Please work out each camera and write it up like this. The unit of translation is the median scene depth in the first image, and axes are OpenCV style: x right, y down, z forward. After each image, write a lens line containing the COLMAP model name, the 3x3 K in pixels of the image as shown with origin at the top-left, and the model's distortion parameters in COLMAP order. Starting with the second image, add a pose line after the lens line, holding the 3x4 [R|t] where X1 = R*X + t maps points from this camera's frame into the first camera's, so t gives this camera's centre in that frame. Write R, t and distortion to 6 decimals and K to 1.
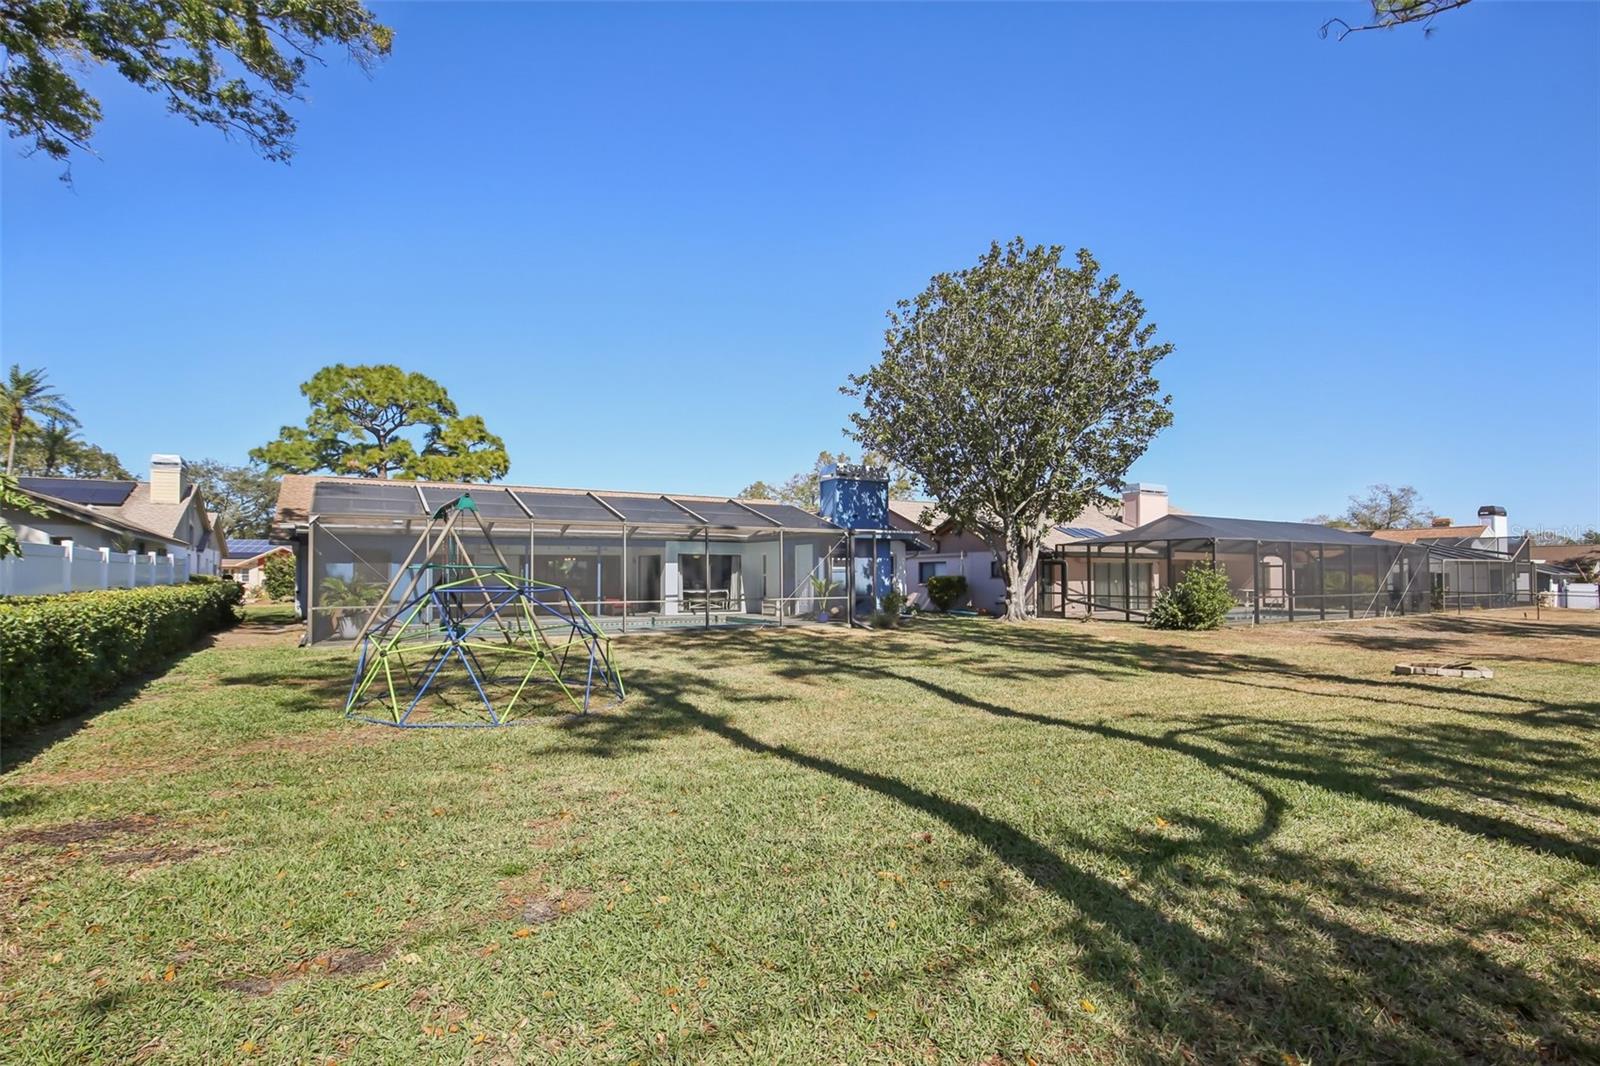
lens RADIAL K [[754.8, 0, 798.6], [0, 754.8, 543.0], [0, 0, 1]] dist [-0.033224, -0.001102]
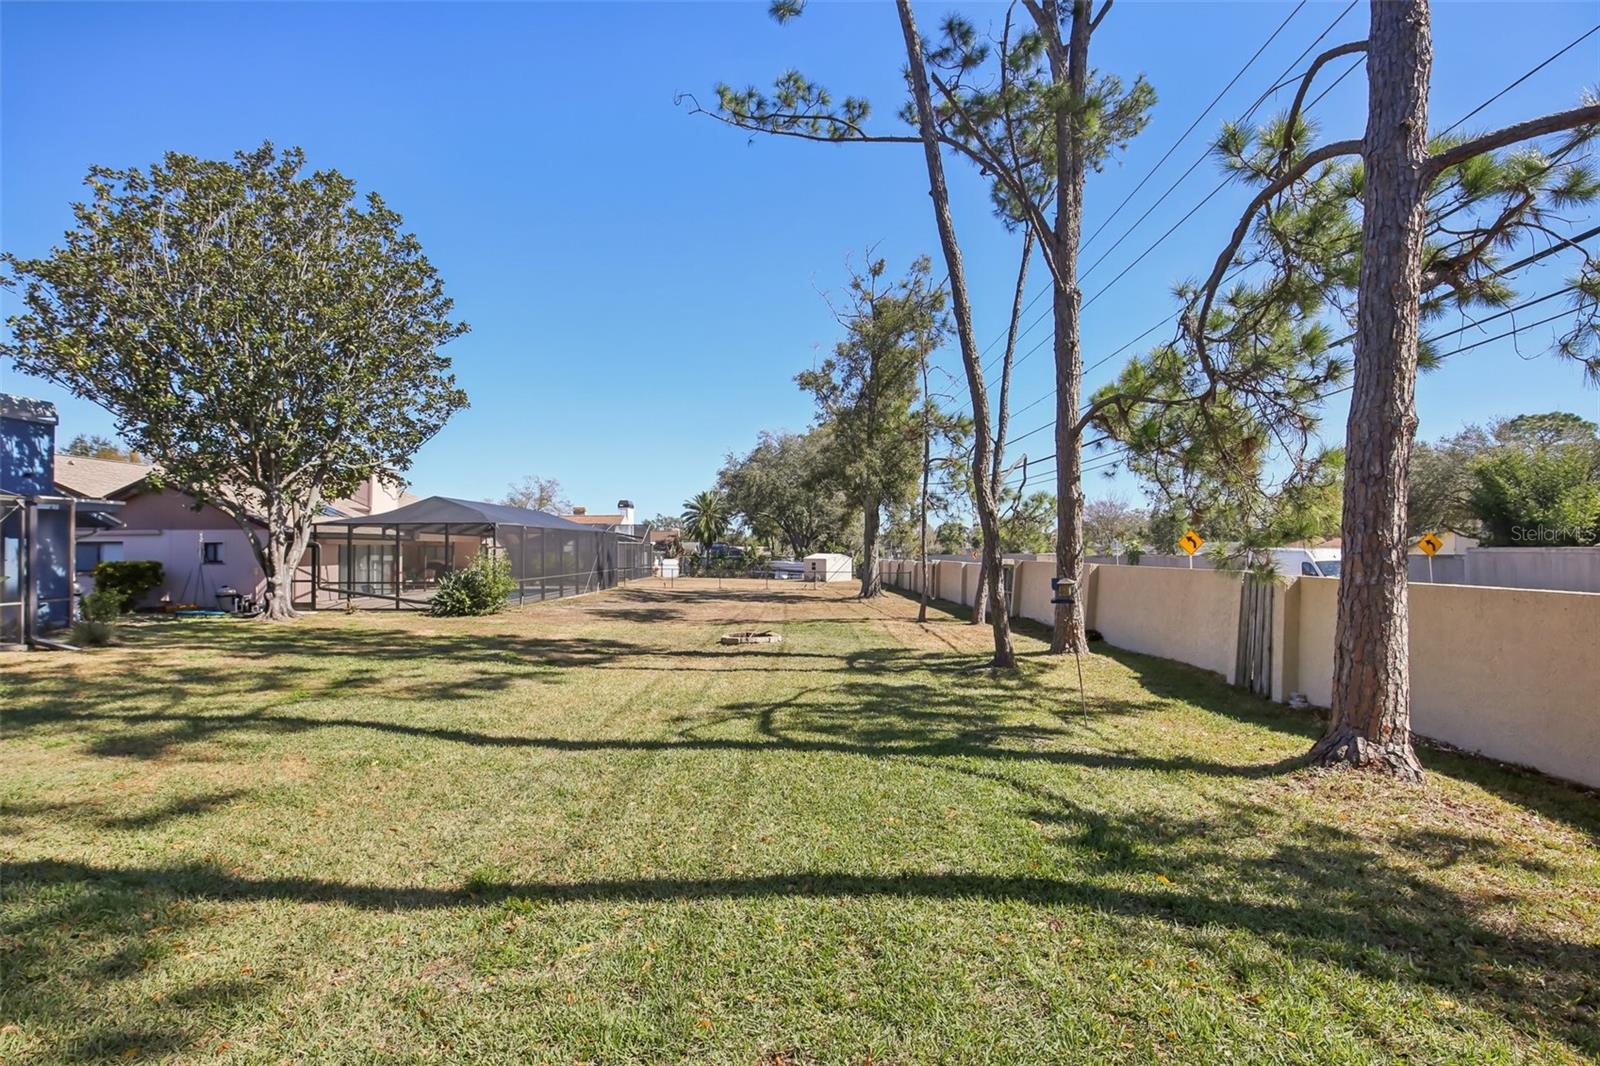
lens RADIAL K [[754.8, 0, 799.2], [0, 754.8, 527.0], [0, 0, 1]] dist [-0.033224, -0.001102]
pose [[0.532497, 0.023429, 0.846107, -0.089716], [-0.030648, 0.999495, -0.008388, -0.005531], [-0.845877, -0.021465, 0.532947, 0.102693]]
